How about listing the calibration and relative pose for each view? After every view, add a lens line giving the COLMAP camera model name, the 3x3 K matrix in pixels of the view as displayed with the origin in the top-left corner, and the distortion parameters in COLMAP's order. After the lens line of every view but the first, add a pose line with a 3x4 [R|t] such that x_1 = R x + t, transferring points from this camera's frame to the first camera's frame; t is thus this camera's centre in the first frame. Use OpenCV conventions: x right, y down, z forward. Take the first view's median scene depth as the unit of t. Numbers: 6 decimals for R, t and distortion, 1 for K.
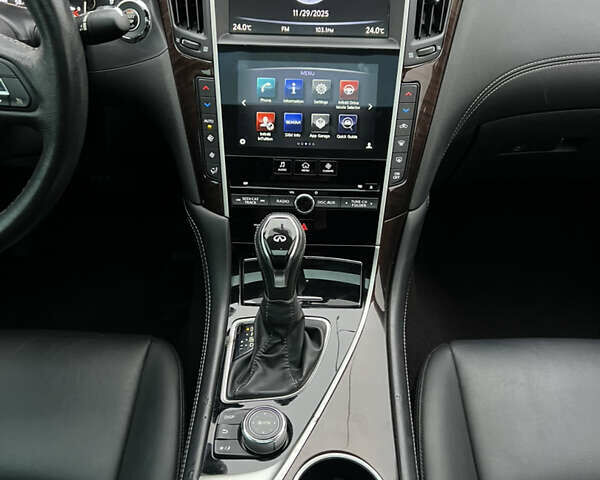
lens RADIAL K [[566.6, 0, 322.9], [0, 566.6, 240.2], [0, 0, 1]] dist [0.142625, -0.295054]
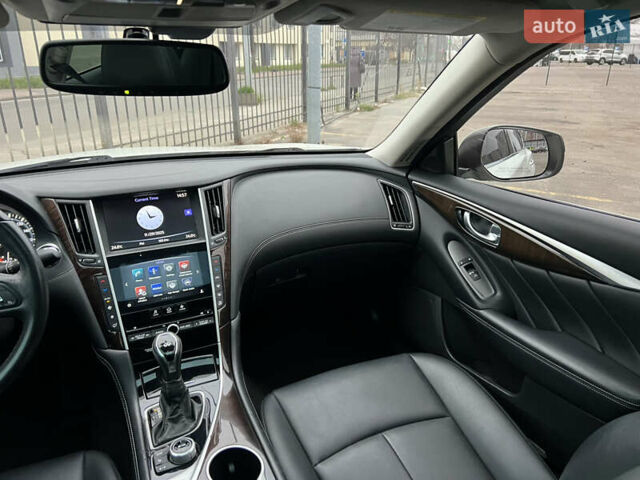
lens RADIAL K [[474.1, 0, 320.0], [0, 474.1, 240.0], [0, 0, 1]] dist [0.008490, 0.007327]
pose [[0.901122, -0.179387, 0.394714, -0.153802], [0.301635, 0.913343, -0.273535, 0.223884], [-0.311441, 0.365548, 0.877143, -0.550446]]
